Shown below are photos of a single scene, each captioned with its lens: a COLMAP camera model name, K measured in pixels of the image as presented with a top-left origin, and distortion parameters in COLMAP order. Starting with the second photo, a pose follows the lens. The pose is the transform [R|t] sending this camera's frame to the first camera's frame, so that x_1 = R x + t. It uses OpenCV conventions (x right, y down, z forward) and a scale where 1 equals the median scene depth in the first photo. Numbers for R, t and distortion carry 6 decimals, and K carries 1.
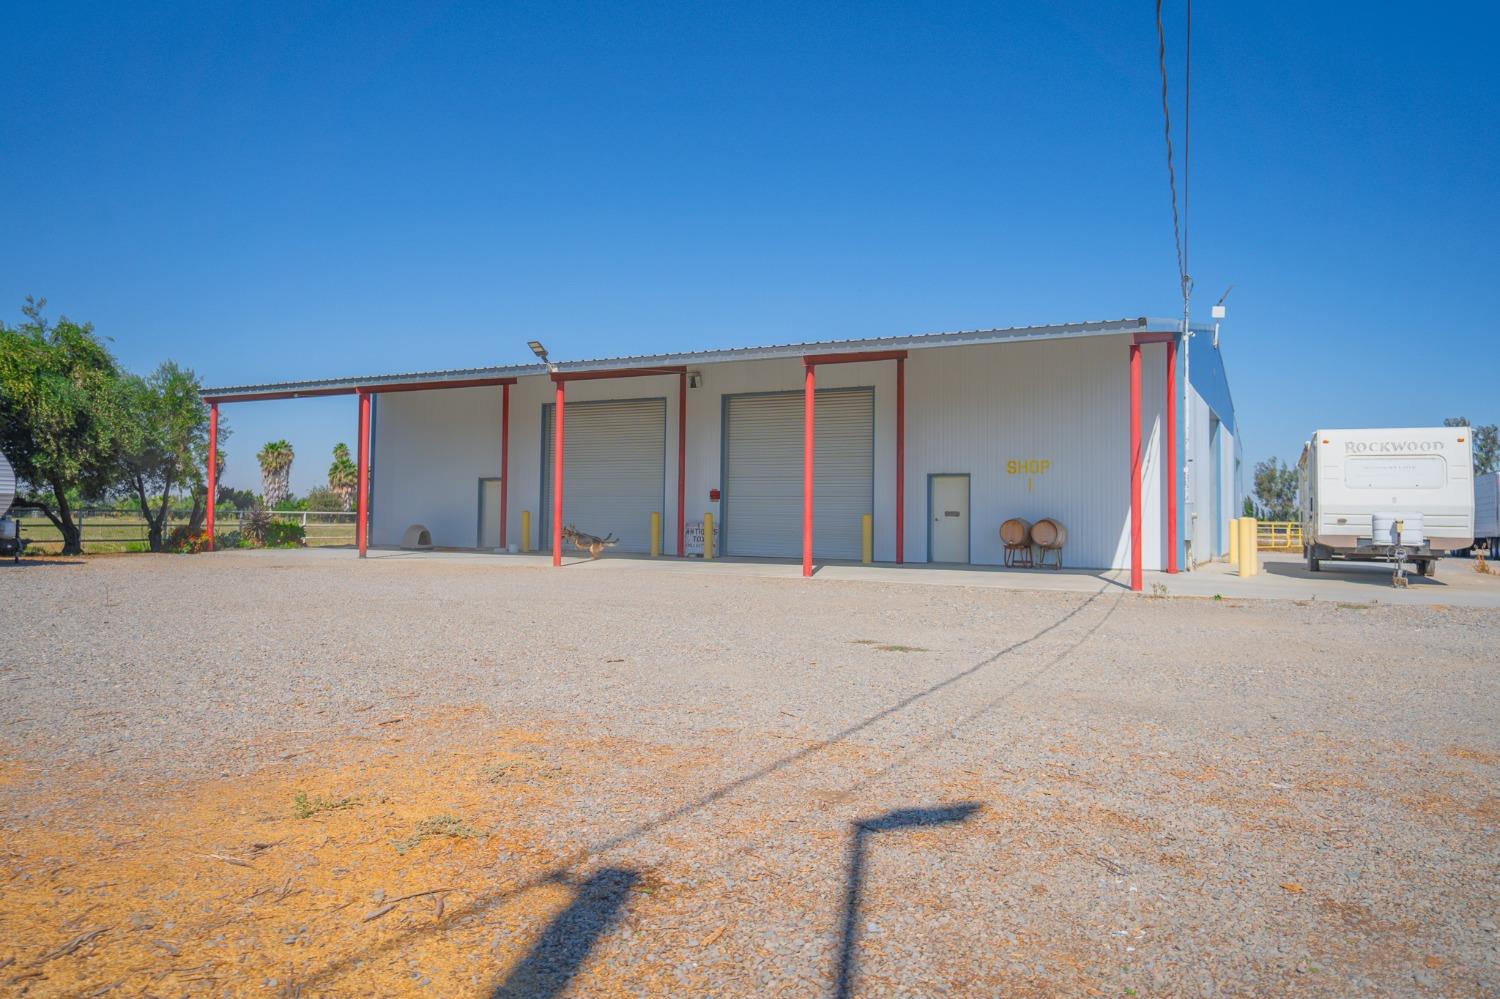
lens RADIAL K [[1051.6, 0, 742.2], [0, 1051.6, 489.1], [0, 0, 1]] dist [0.020791, 0.005269]
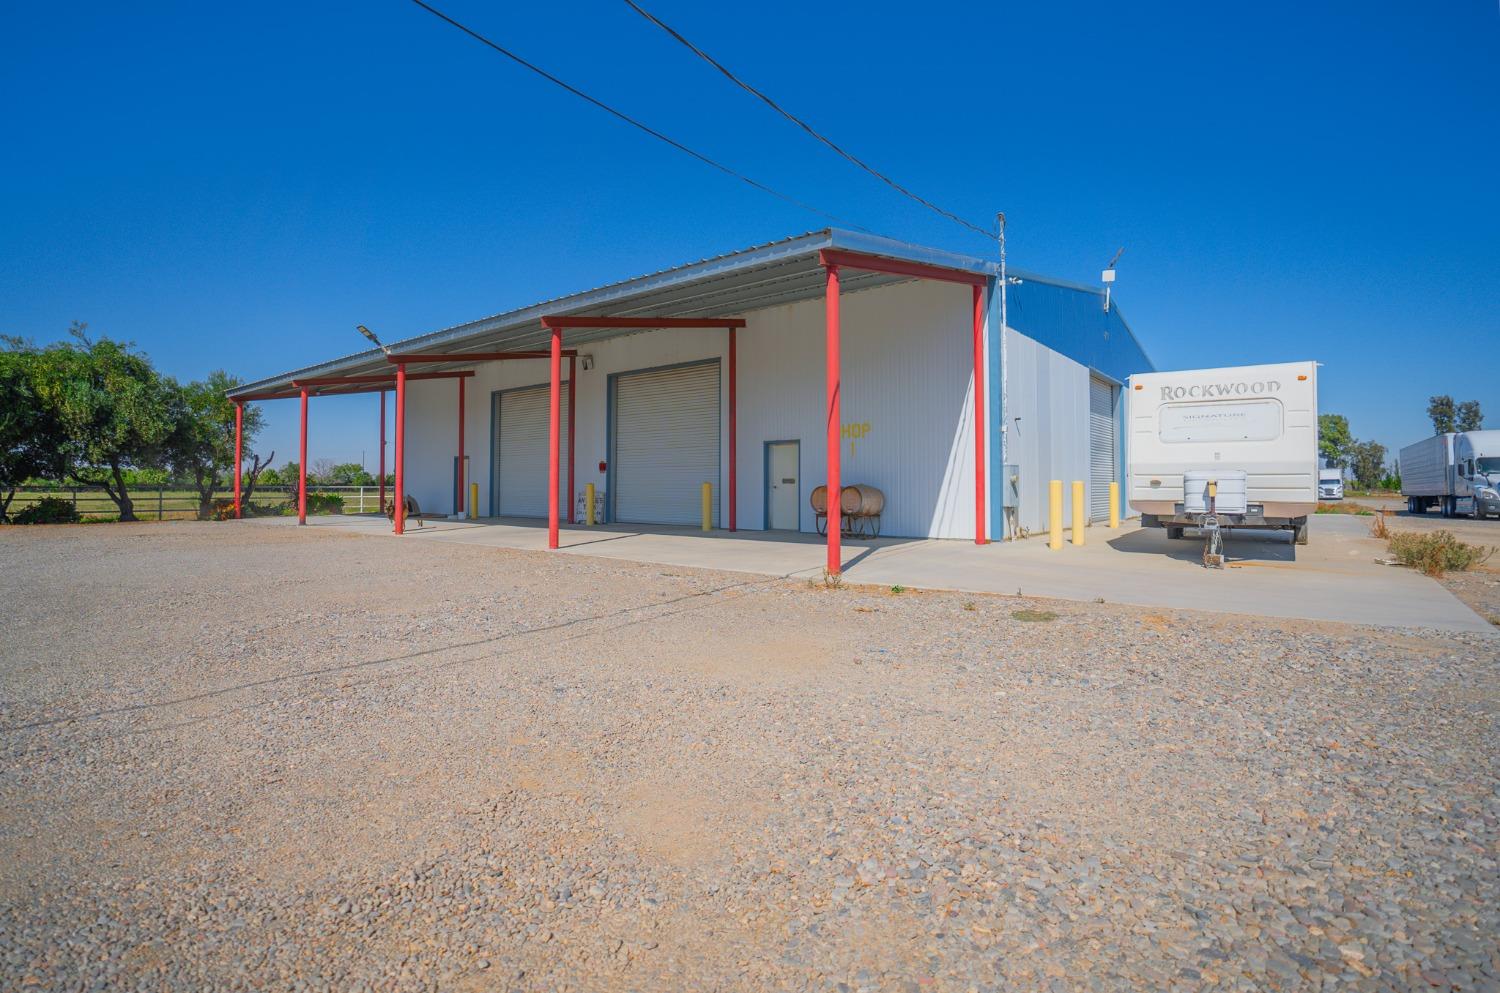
lens RADIAL K [[721.3, 0, 761.1], [0, 721.3, 469.3], [0, 0, 1]] dist [-0.028960, 0.000797]
pose [[0.981550, -0.016977, -0.190453, 0.327668], [0.017561, 0.999845, 0.001380, 0.011793], [0.190400, -0.004699, 0.981695, 0.350993]]
